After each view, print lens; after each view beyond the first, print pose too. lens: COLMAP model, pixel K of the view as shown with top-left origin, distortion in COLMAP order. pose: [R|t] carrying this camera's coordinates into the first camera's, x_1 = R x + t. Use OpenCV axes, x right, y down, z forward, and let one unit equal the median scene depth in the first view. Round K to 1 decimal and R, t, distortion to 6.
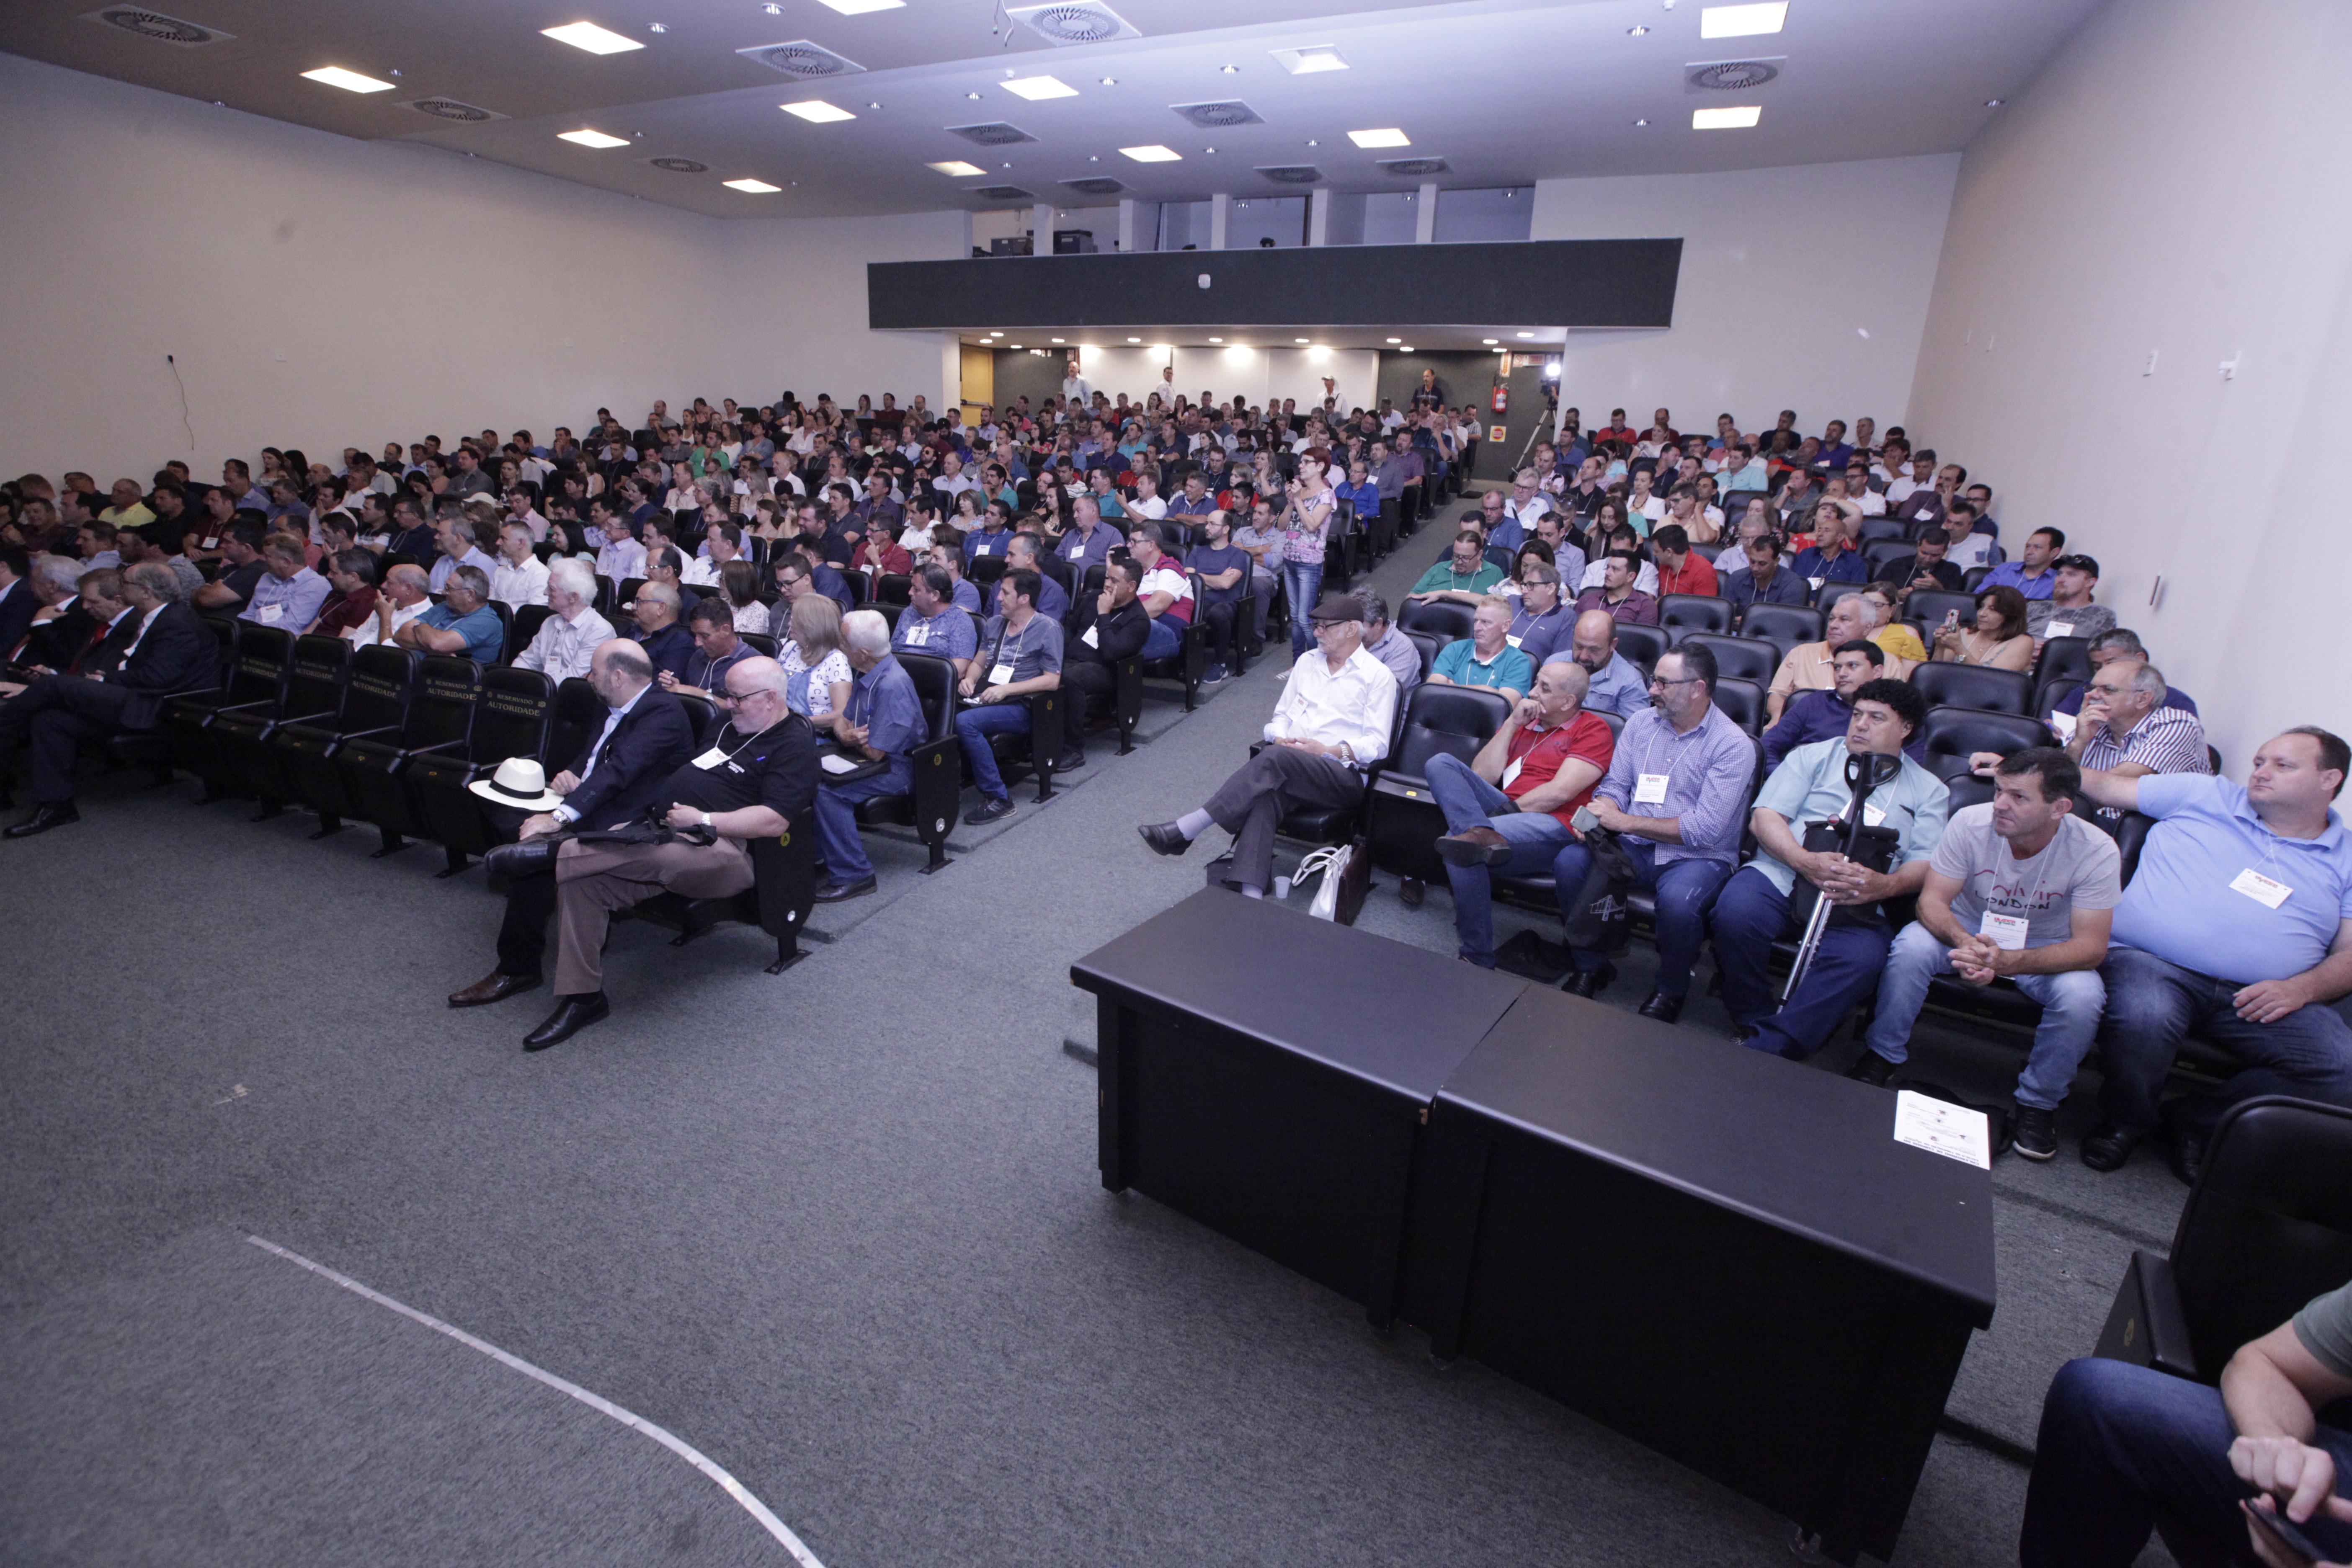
lens RADIAL K [[1076.0, 0, 1186.5], [0, 1076.0, 781.5], [0, 0, 1]] dist [-0.037960, 0.010115]
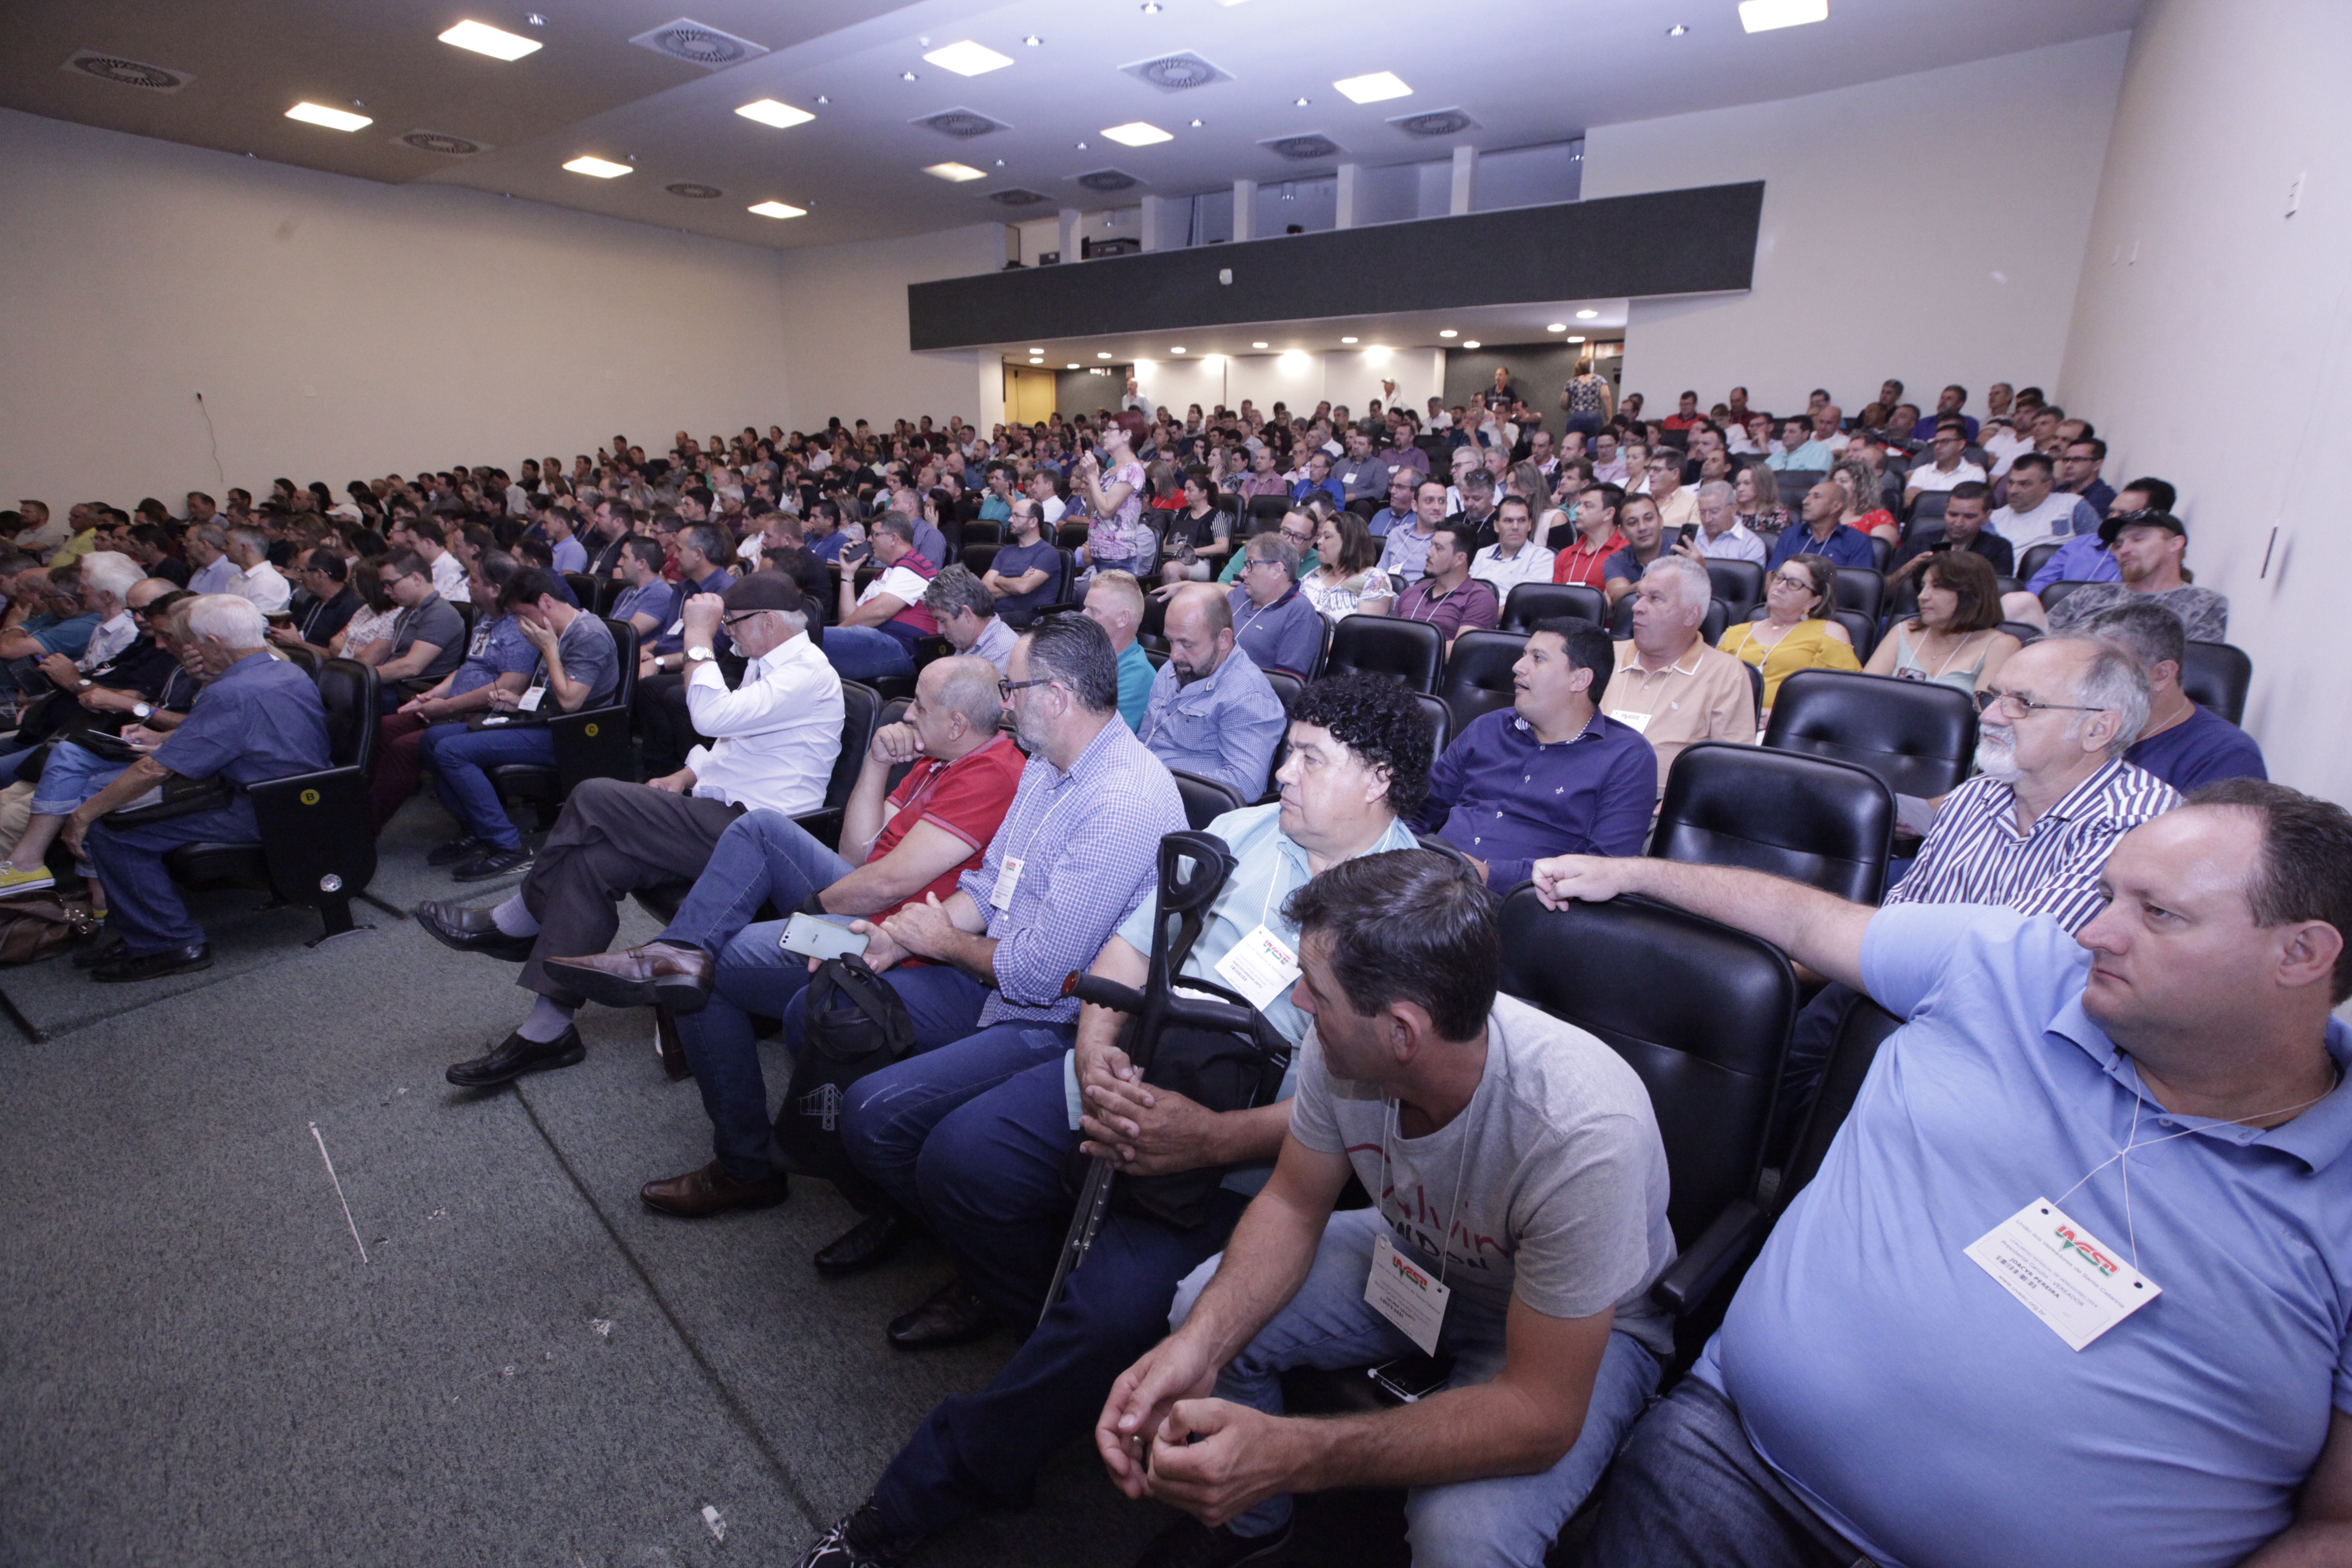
lens RADIAL K [[1076.0, 0, 1179.8], [0, 1076.0, 779.5], [0, 0, 1]] dist [-0.037960, 0.010115]
pose [[0.984628, 0.019975, -0.173519, 0.191512], [-0.026359, 0.999055, -0.034562, -0.008437], [0.172665, 0.038605, 0.984224, 0.146483]]
